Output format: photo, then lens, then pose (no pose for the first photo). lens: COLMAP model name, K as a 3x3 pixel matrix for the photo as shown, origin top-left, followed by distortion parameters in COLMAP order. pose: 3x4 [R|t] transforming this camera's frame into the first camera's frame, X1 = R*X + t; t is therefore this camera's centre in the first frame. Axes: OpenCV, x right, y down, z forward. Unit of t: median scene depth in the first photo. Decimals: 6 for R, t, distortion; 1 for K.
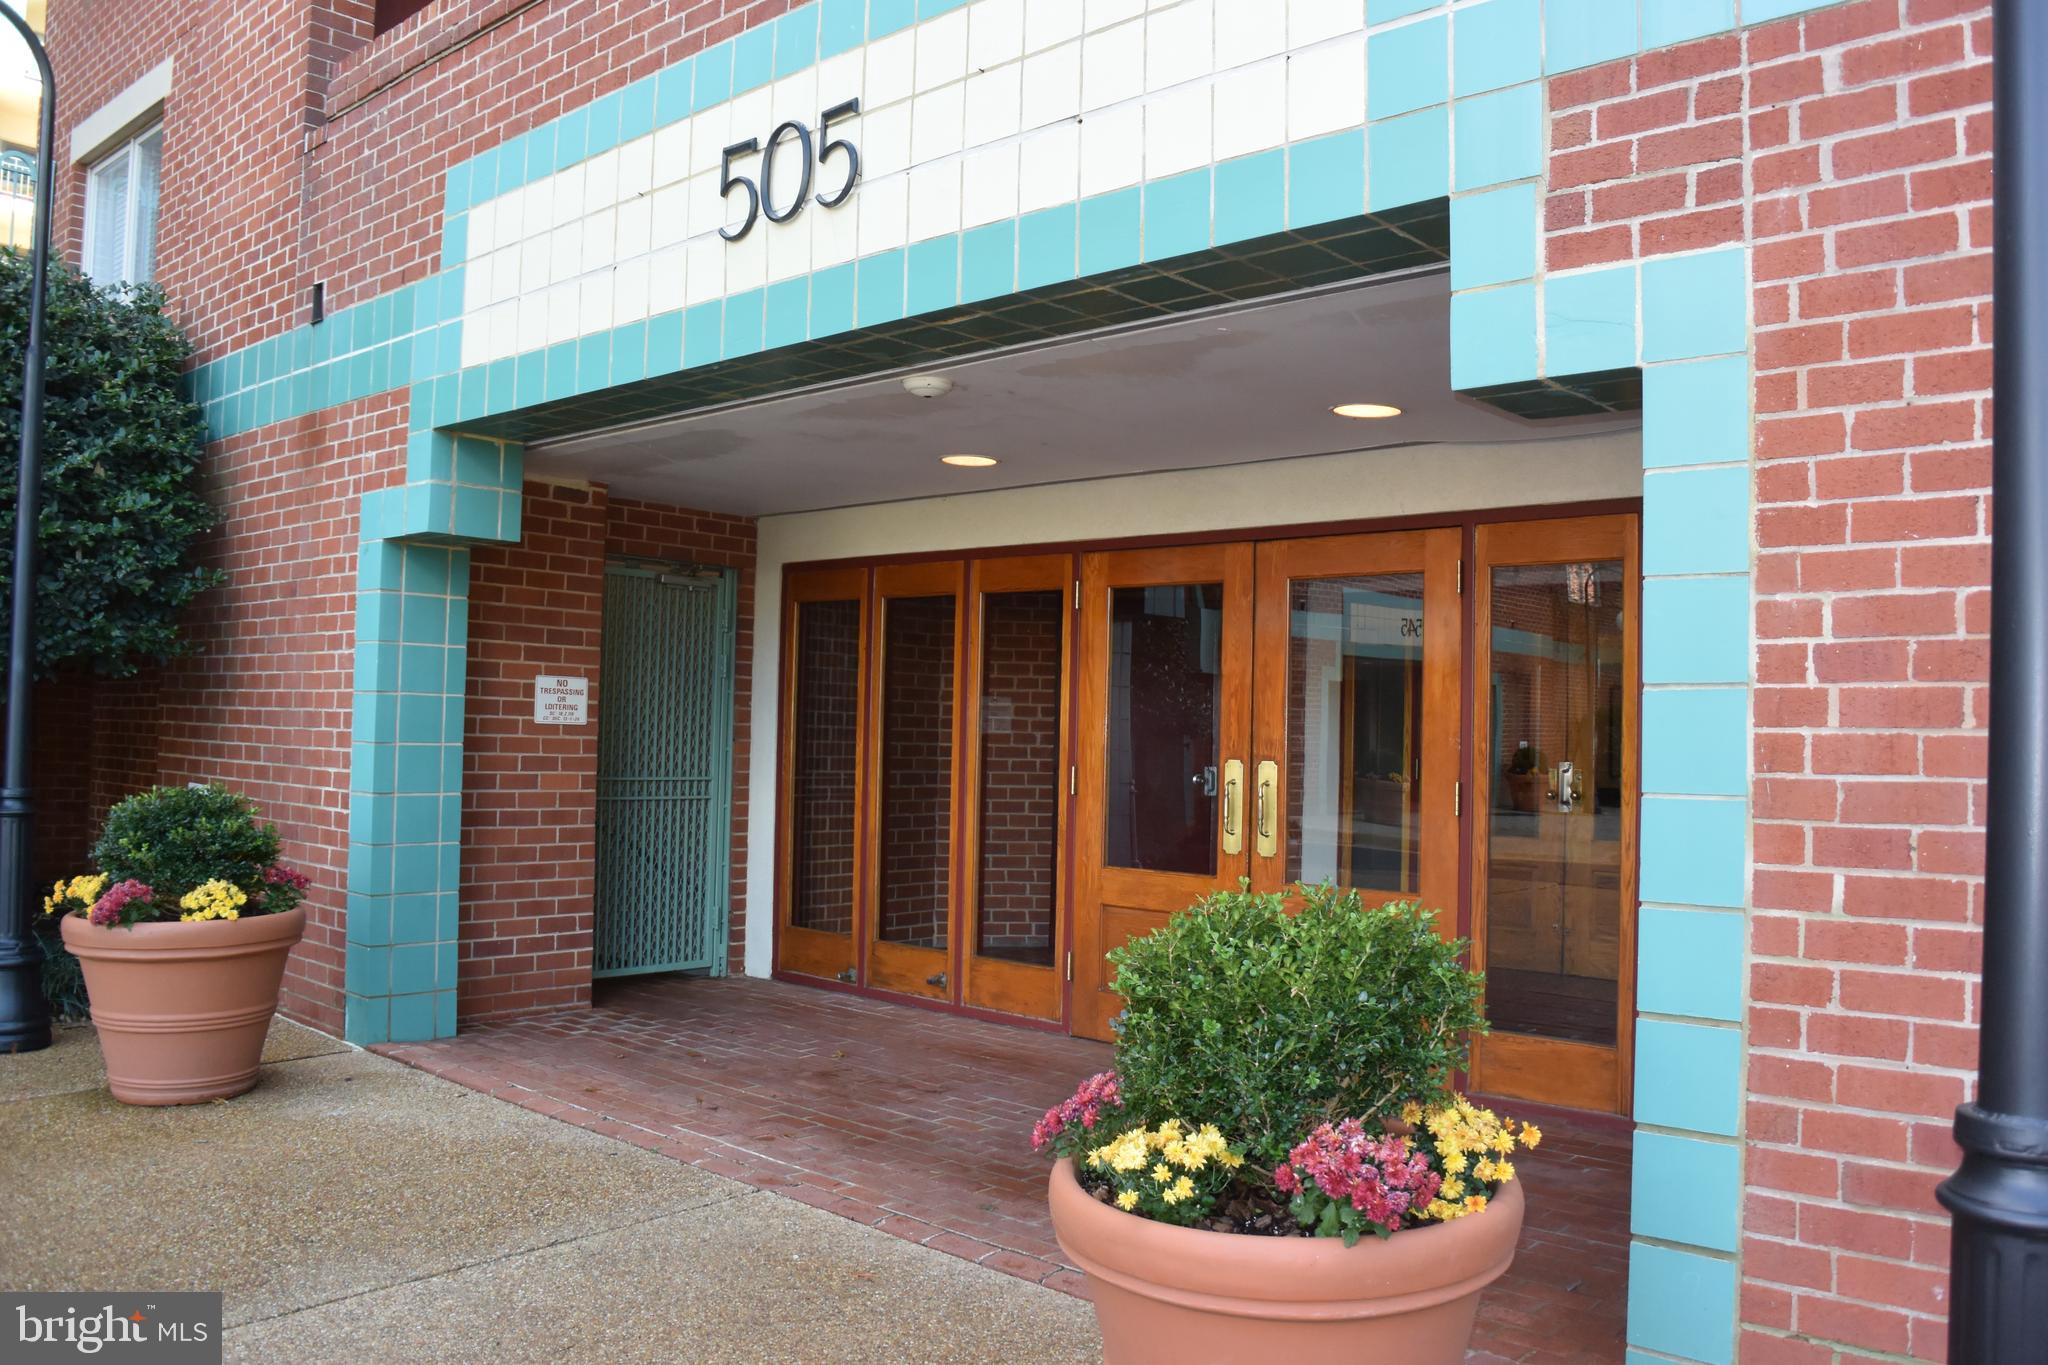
lens RADIAL K [[1609.7, 0, 1055.8], [0, 1609.7, 677.8], [0, 0, 1]] dist [-0.133281, 0.094224]
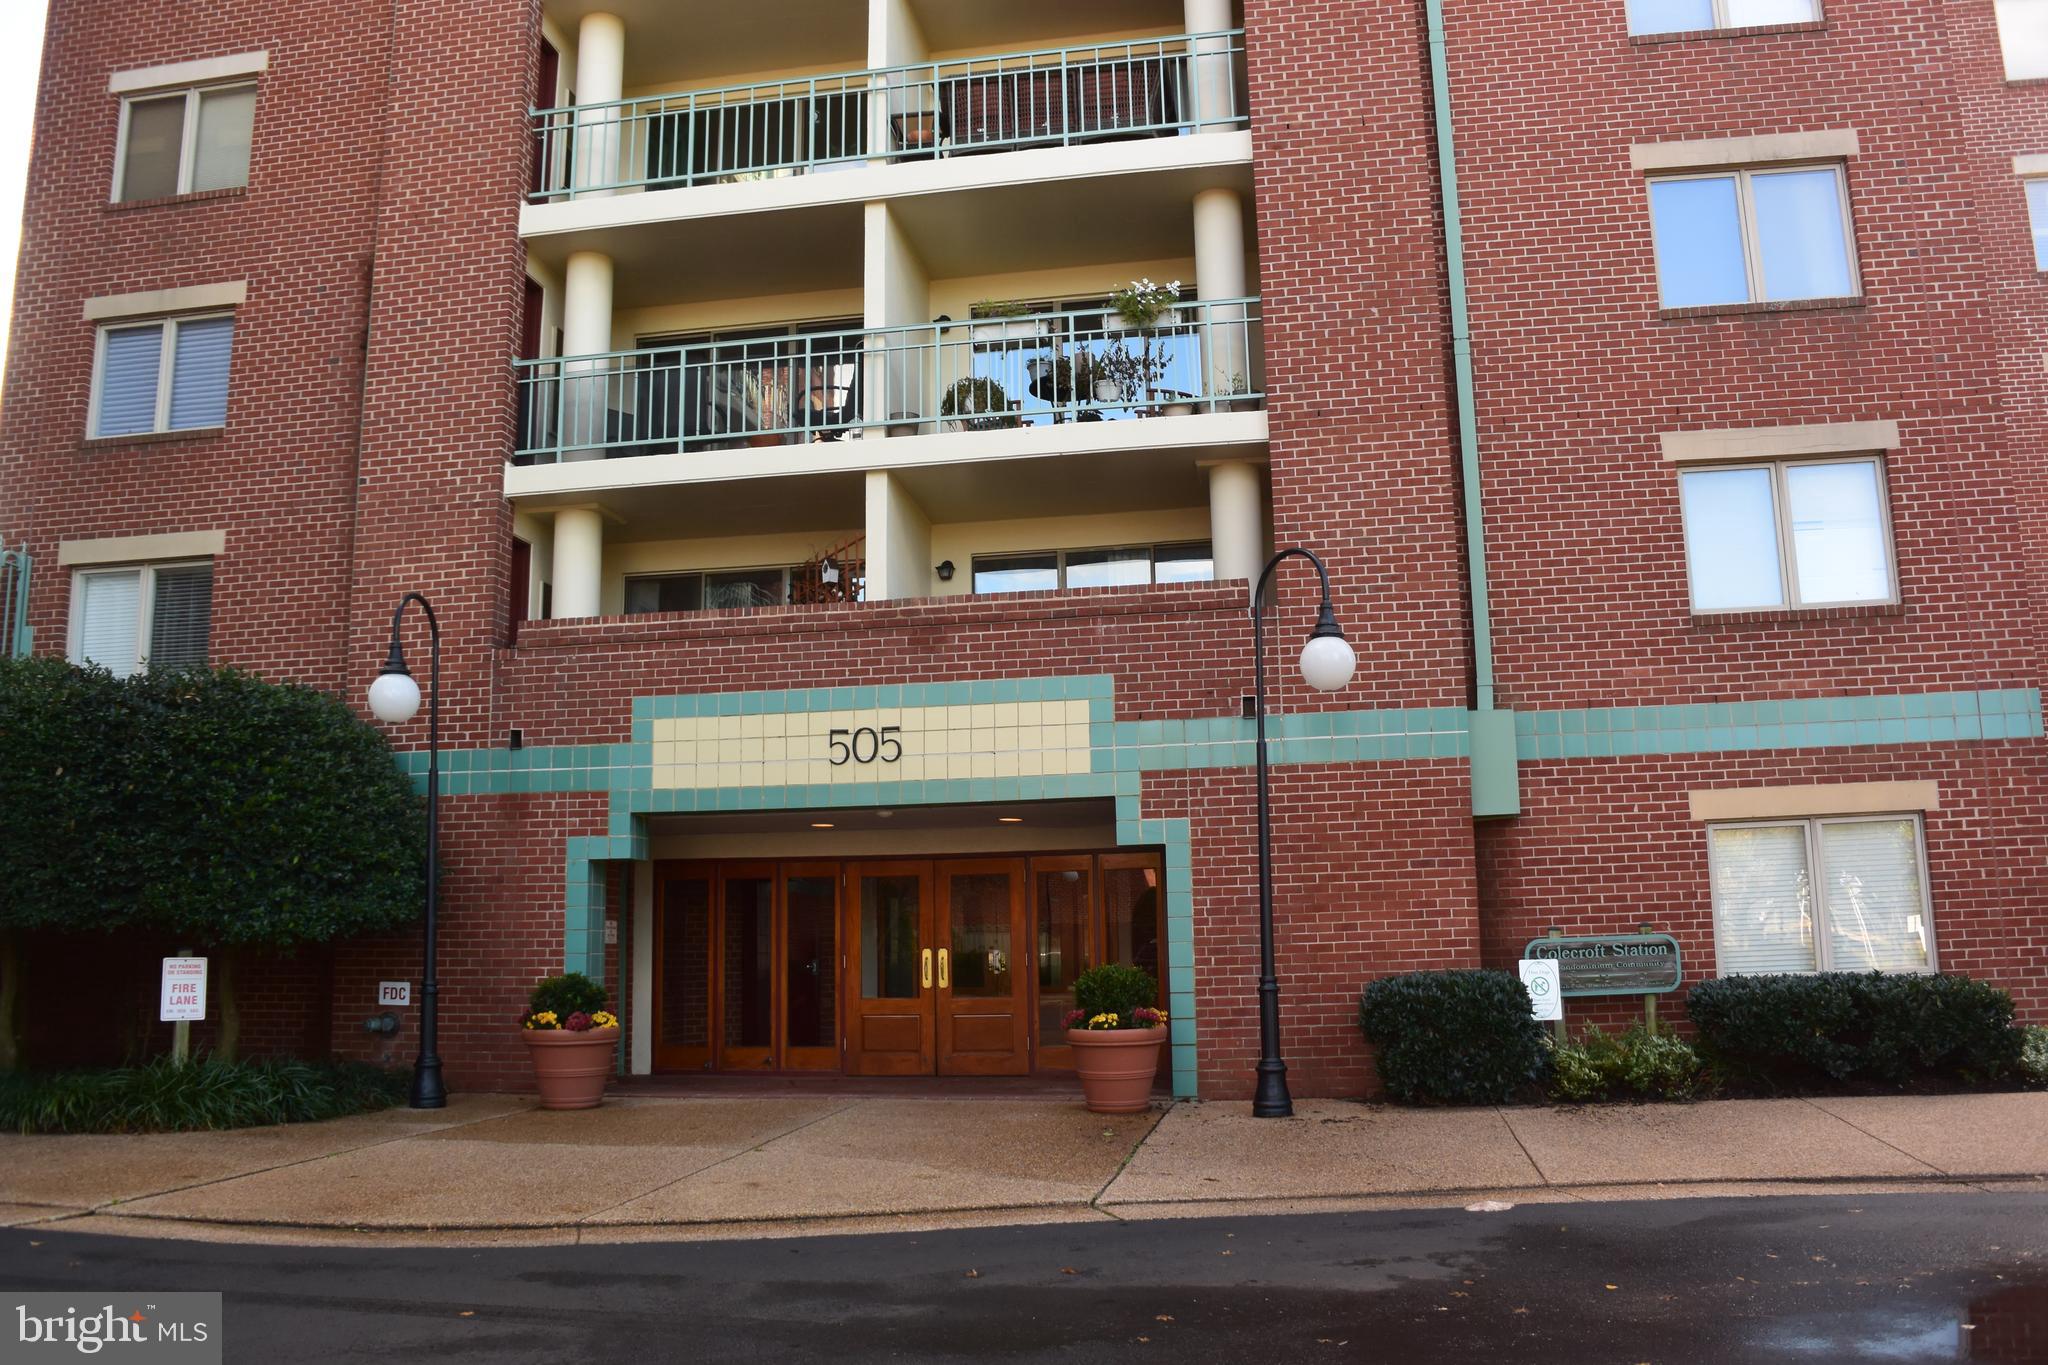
lens RADIAL K [[1609.7, 0, 1055.8], [0, 1609.7, 677.8], [0, 0, 1]] dist [-0.133281, 0.094224]
pose [[0.847187, 0.051687, 0.528774, -1.484629], [0.020296, 0.991382, -0.129424, -0.055485], [-0.530907, 0.120378, 0.838837, -1.722352]]
